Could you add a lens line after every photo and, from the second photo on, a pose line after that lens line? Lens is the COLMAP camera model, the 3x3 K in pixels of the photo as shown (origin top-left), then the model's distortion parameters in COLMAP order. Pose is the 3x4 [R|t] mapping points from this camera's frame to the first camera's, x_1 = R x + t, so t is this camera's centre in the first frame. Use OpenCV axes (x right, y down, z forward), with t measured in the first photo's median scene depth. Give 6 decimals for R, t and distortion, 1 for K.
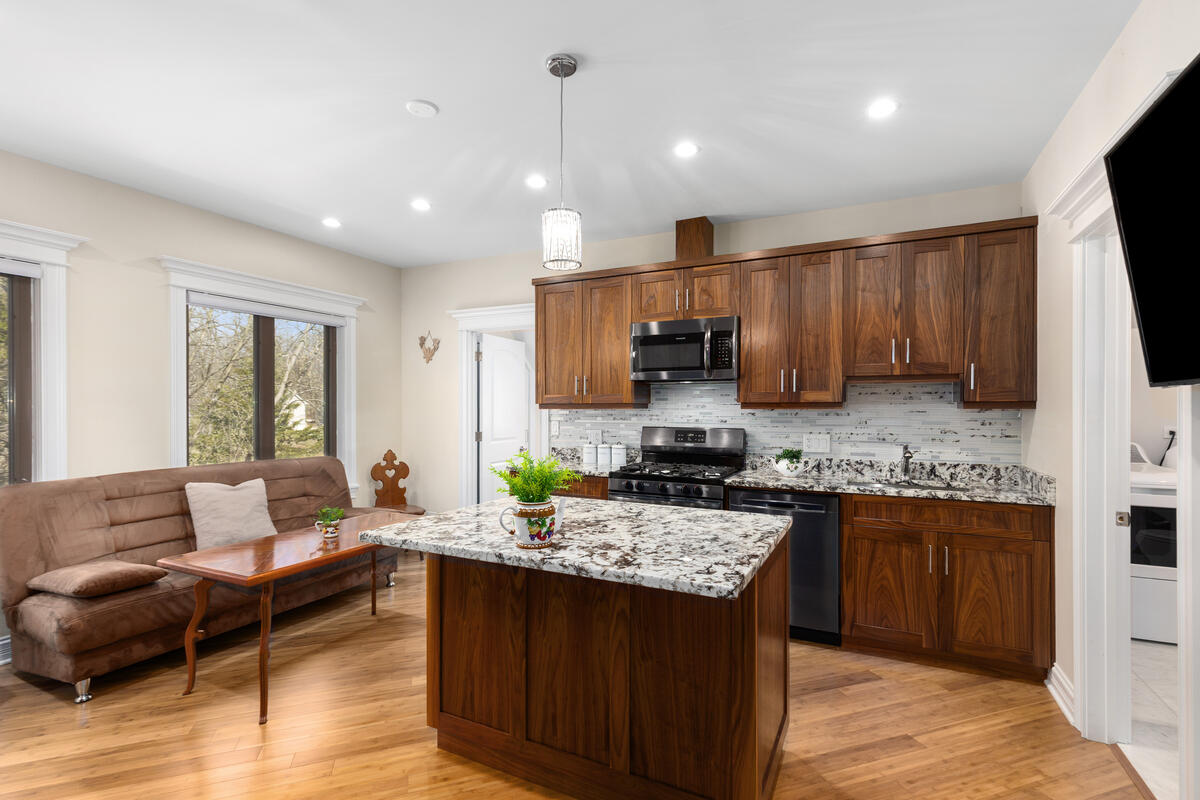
lens RADIAL K [[542.9, 0, 606.4], [0, 542.9, 408.7], [0, 0, 1]] dist [0.002272, 0.000052]
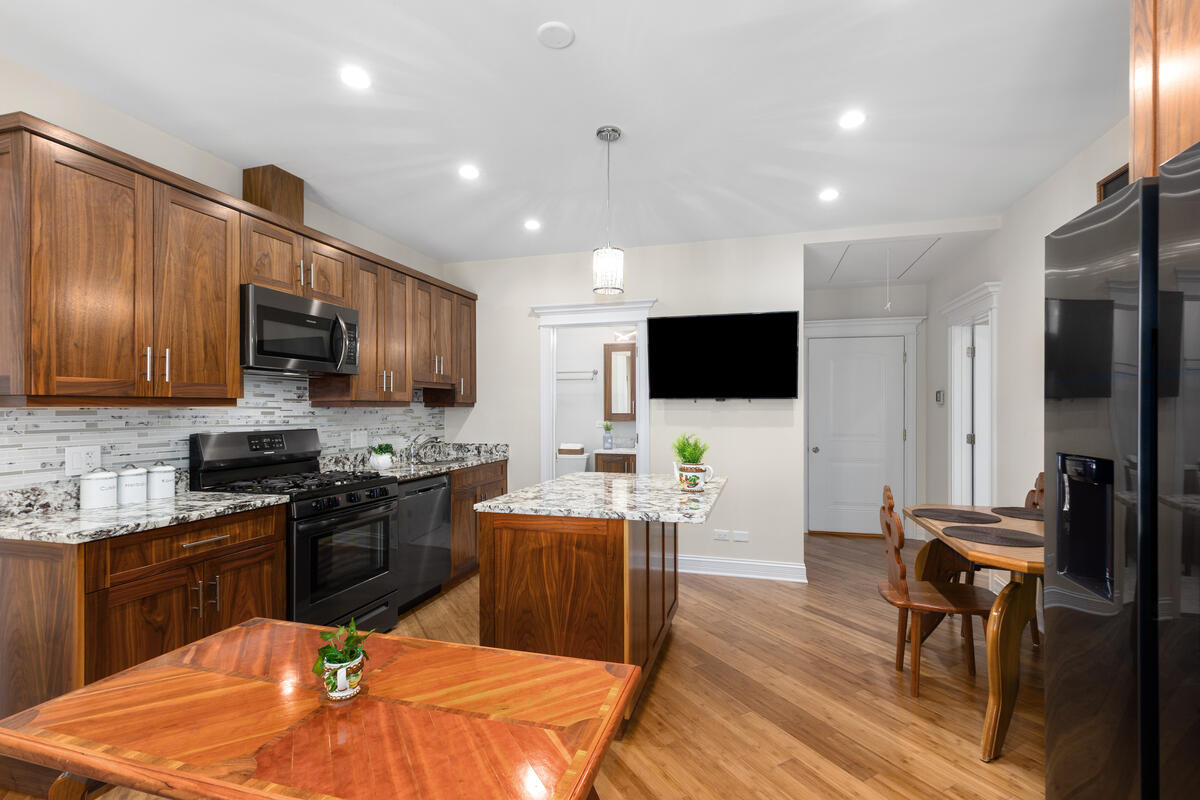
lens RADIAL K [[542.9, 0, 606.4], [0, 542.9, 408.7], [0, 0, 1]] dist [0.002272, 0.000052]
pose [[-0.170276, -0.003012, 0.985392, -0.757213], [-0.000029, 0.999995, 0.003051, 0.000312], [-0.985396, 0.000491, -0.170276, 0.706978]]
